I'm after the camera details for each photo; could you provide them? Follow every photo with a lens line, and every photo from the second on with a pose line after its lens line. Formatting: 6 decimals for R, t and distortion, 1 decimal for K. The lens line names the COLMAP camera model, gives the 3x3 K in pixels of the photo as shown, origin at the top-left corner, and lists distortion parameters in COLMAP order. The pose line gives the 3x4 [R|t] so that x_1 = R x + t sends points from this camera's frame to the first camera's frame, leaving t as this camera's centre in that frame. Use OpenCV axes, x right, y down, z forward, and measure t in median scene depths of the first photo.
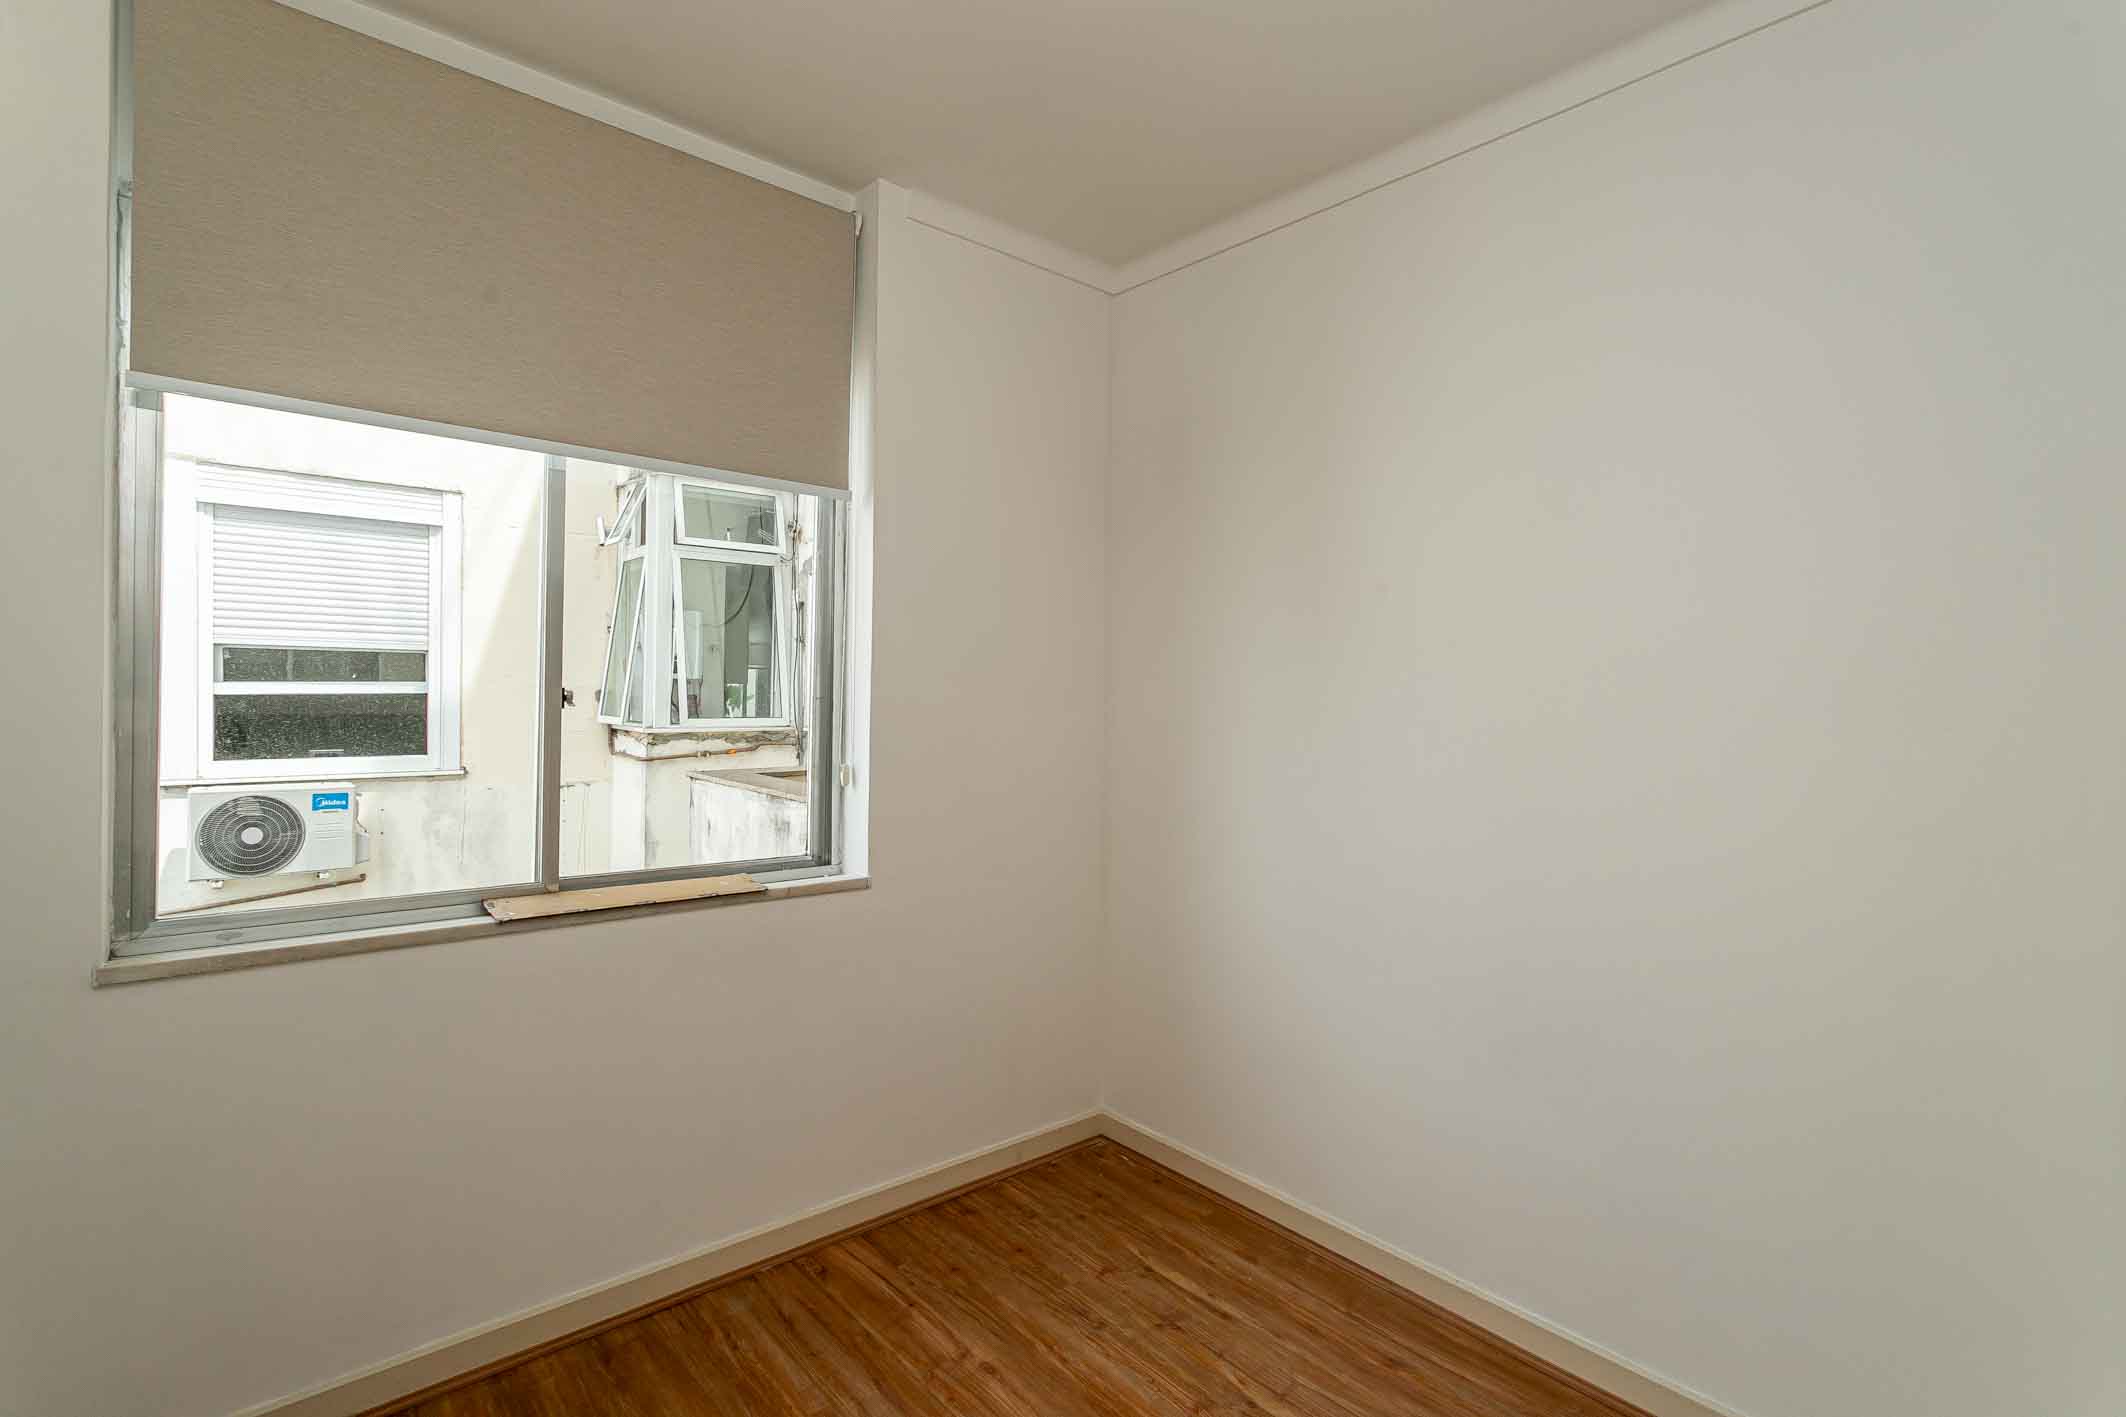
lens RADIAL K [[1016.4, 0, 1060.2], [0, 1016.4, 698.9], [0, 0, 1]] dist [0.000467, 0.000684]
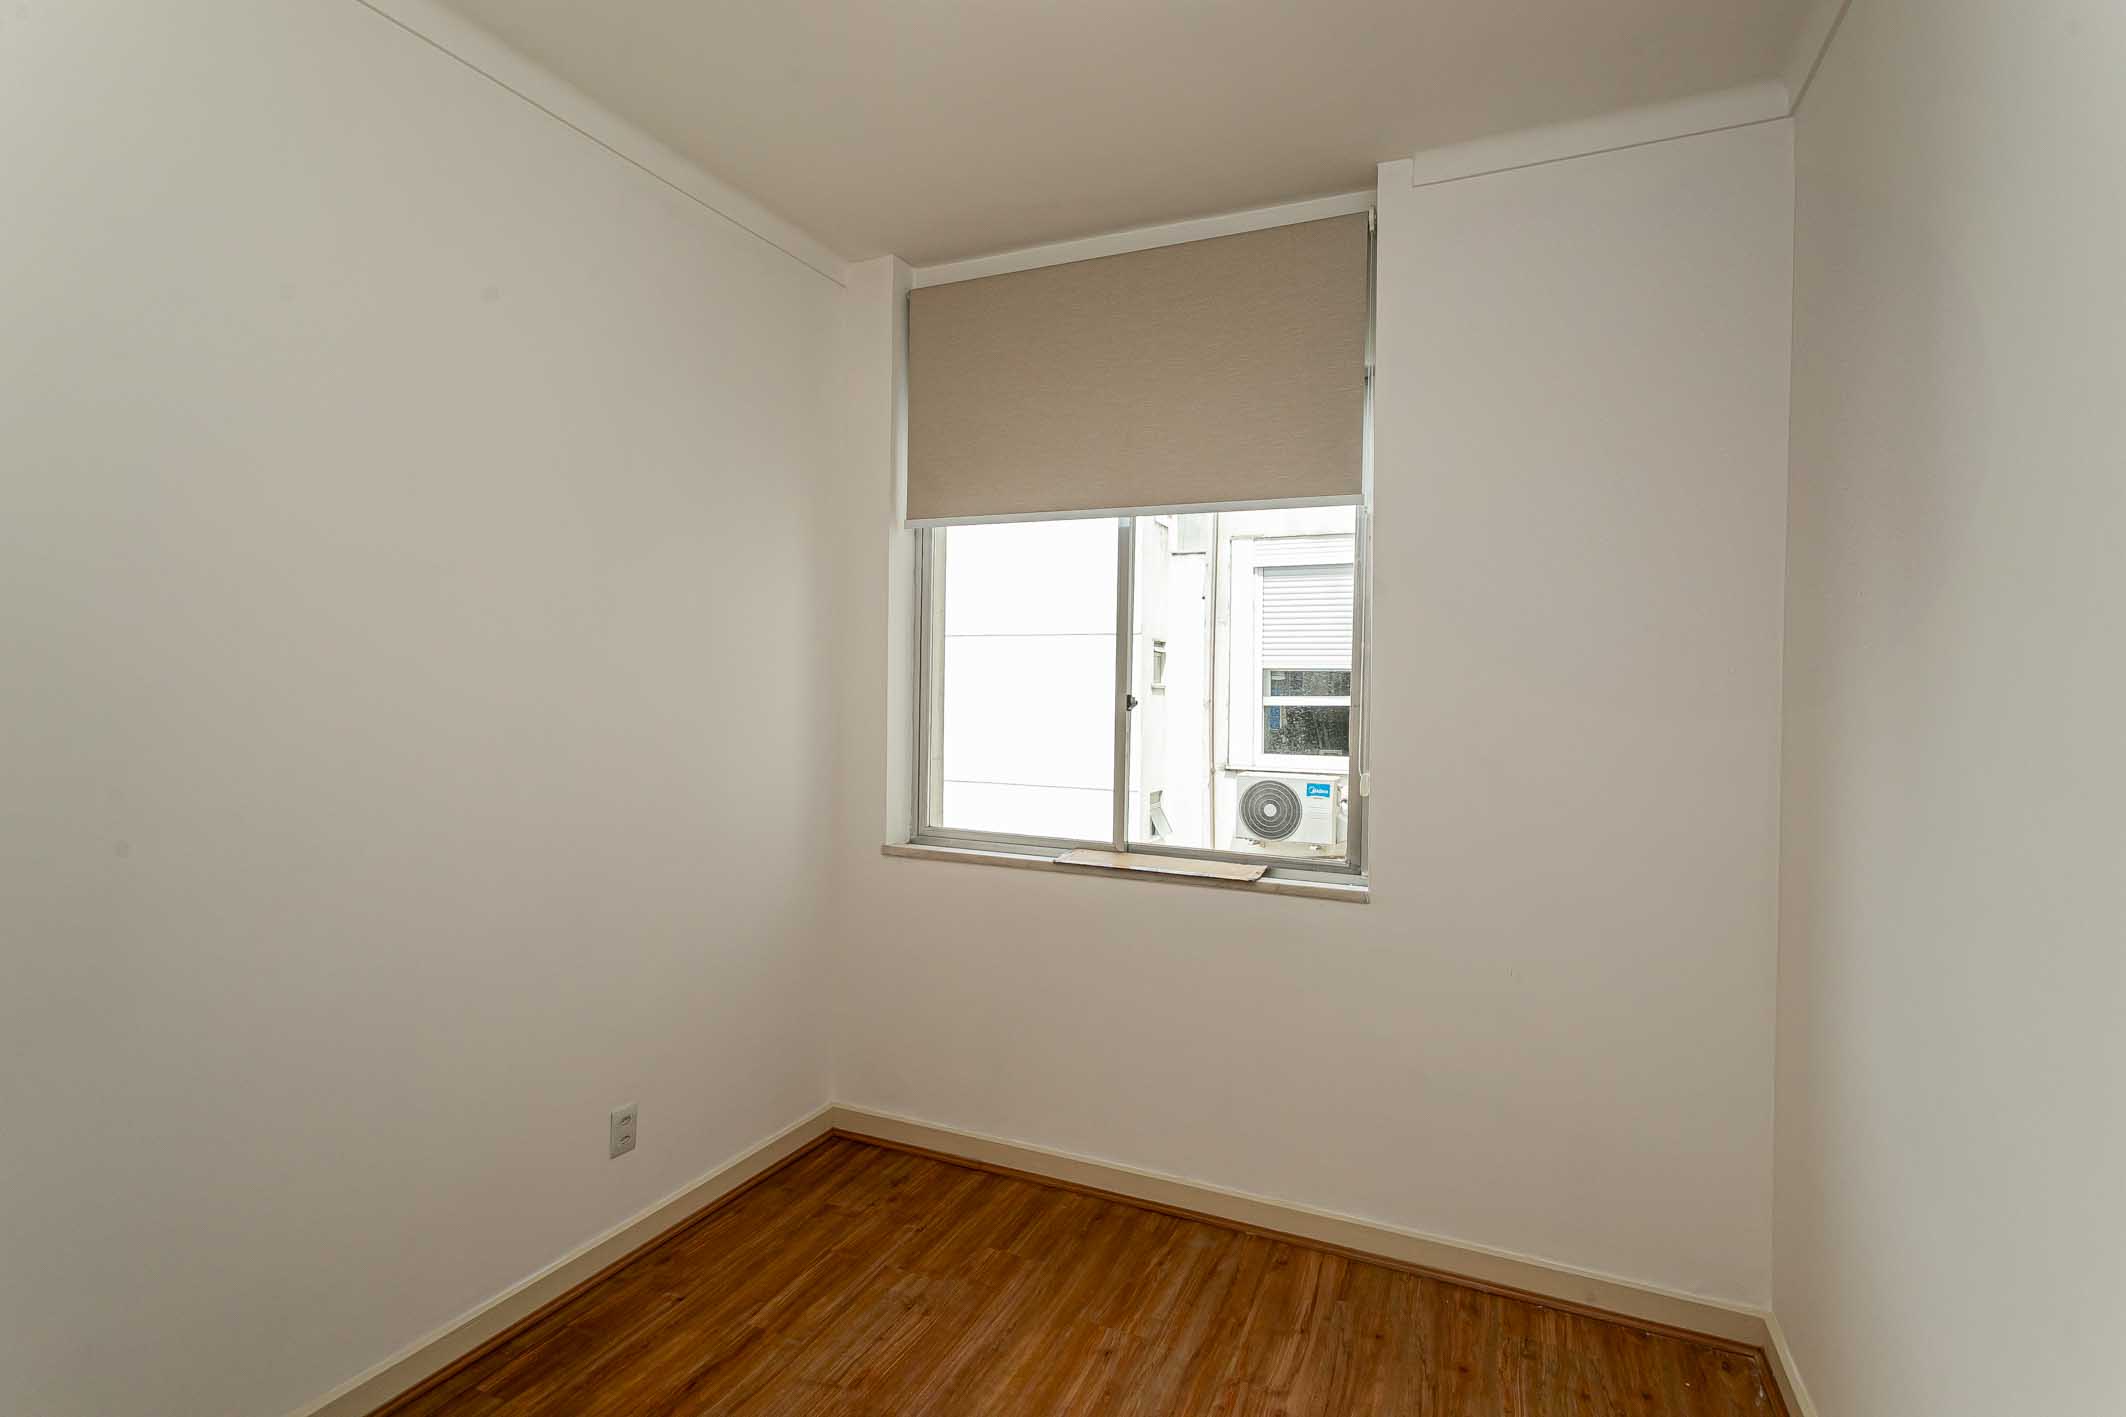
lens RADIAL K [[1016.4, 0, 1060.2], [0, 1016.4, 698.9], [0, 0, 1]] dist [0.000467, 0.000684]
pose [[0.407800, -0.001399, -0.913070, 0.604782], [-0.016070, 0.999833, -0.008709, 0.006063], [0.912930, 0.018225, 0.407709, 0.360603]]
